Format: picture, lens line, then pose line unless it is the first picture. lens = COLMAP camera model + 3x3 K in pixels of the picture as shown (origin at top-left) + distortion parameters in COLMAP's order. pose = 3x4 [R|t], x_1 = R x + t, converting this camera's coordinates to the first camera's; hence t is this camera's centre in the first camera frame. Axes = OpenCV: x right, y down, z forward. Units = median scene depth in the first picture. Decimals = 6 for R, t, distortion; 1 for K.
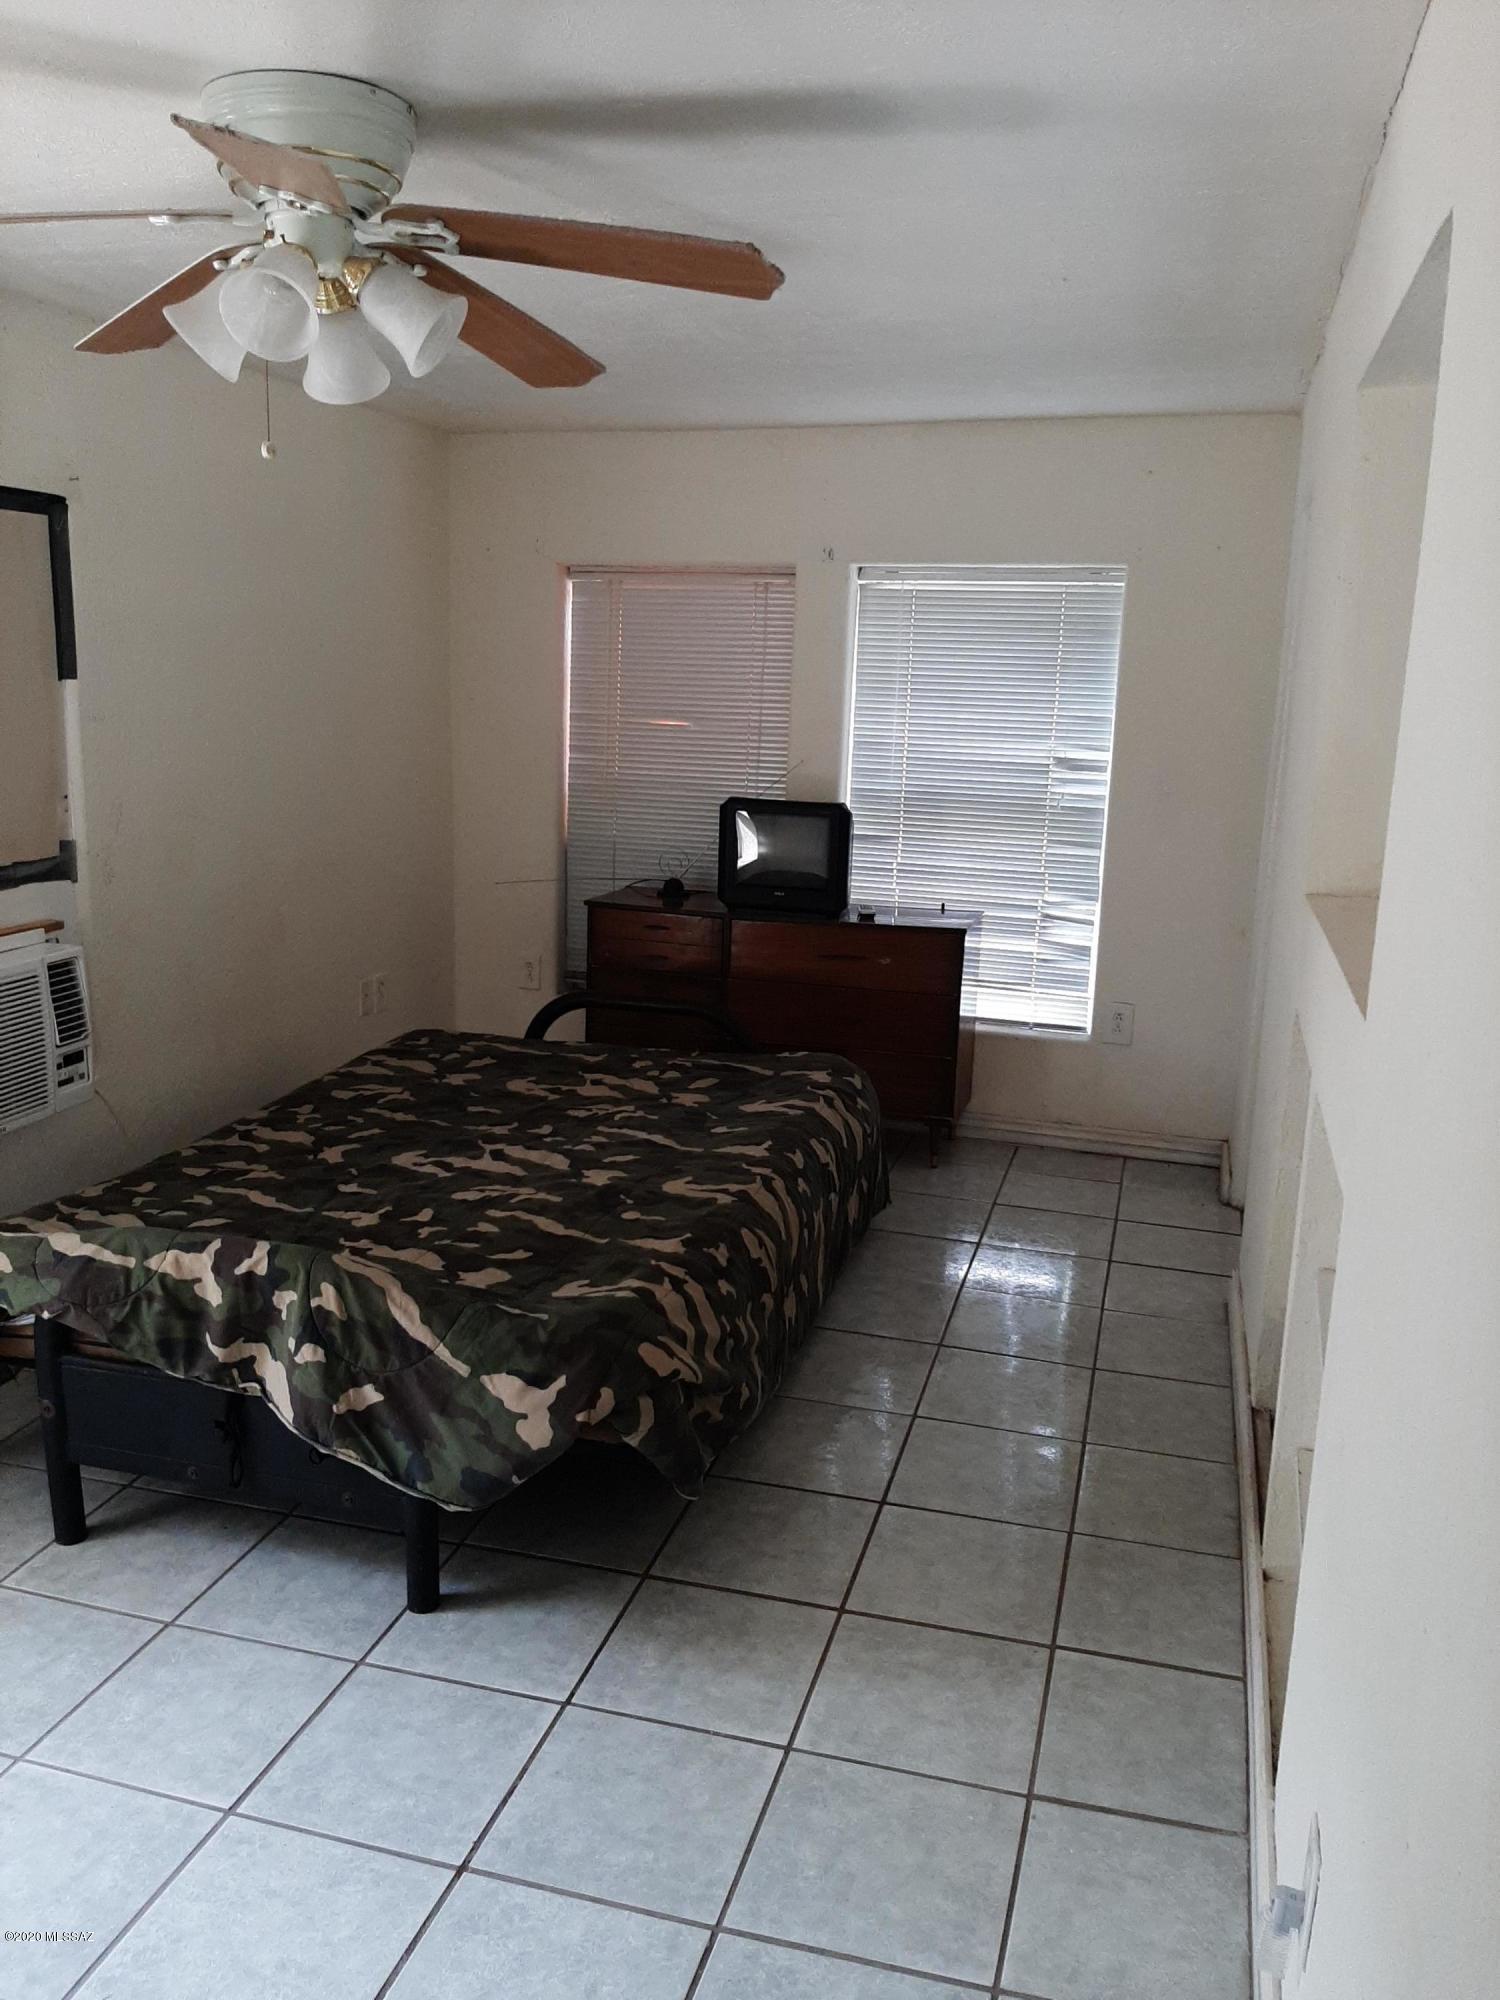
lens RADIAL K [[1573.6, 0, 760.6], [0, 1573.6, 990.6], [0, 0, 1]] dist [0.128540, -0.239586]
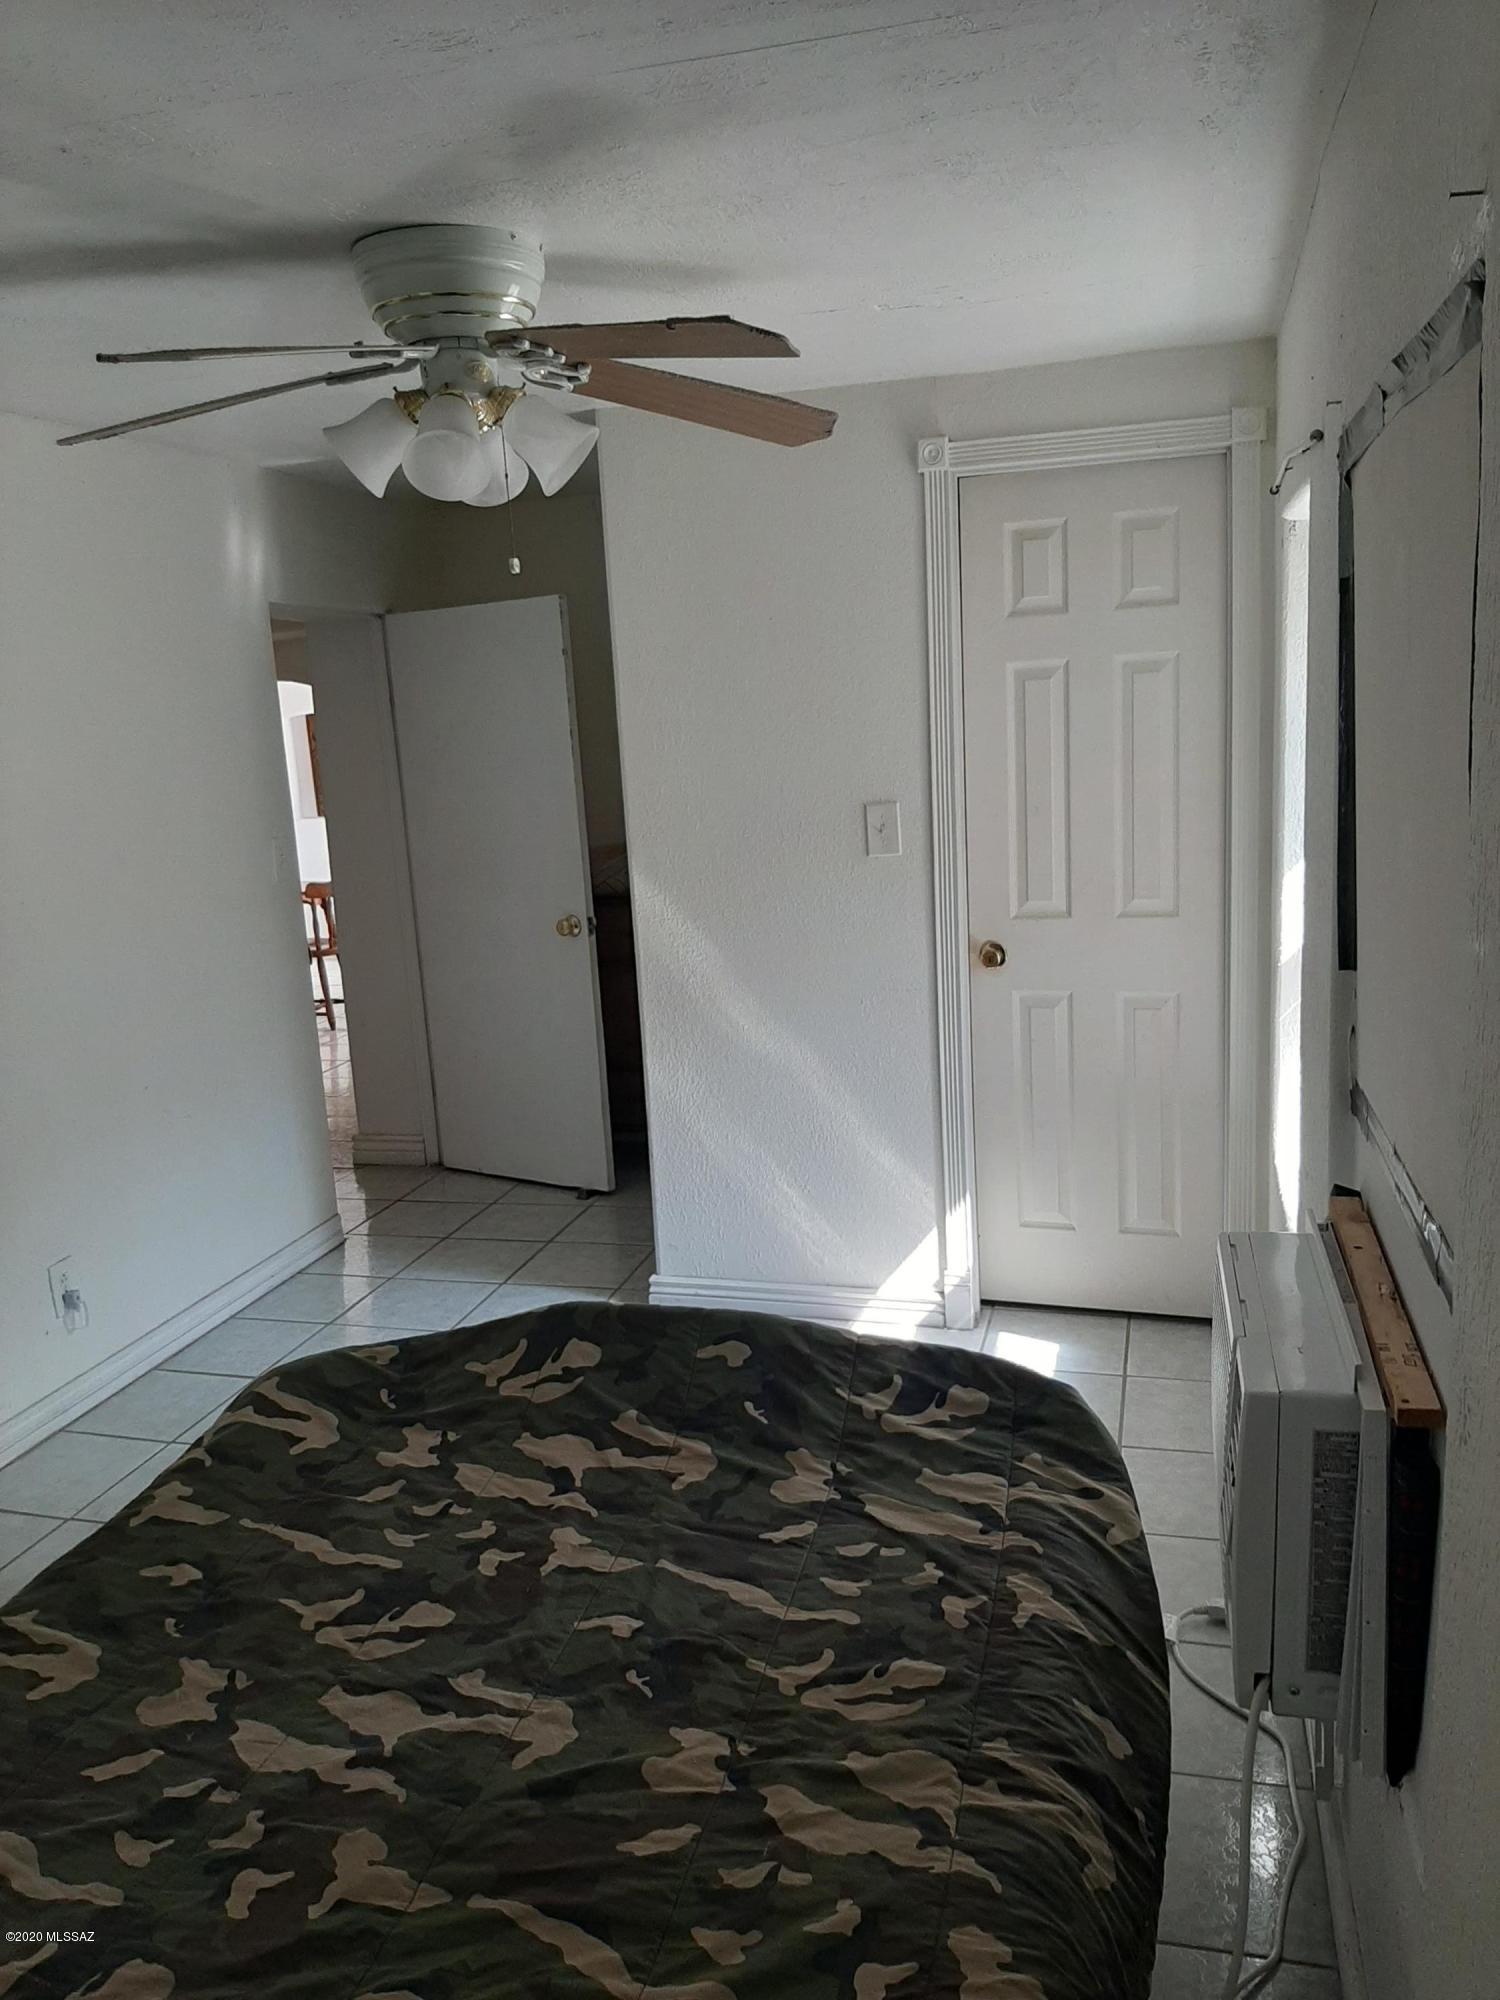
lens RADIAL K [[1573.6, 0, 760.6], [0, 1573.6, 990.6], [0, 0, 1]] dist [0.128540, -0.239586]
pose [[-0.999384, 0.034278, -0.007519, -0.329765], [0.028943, 0.926268, 0.375752, -0.337544], [0.019844, 0.375303, -0.926690, 1.540554]]
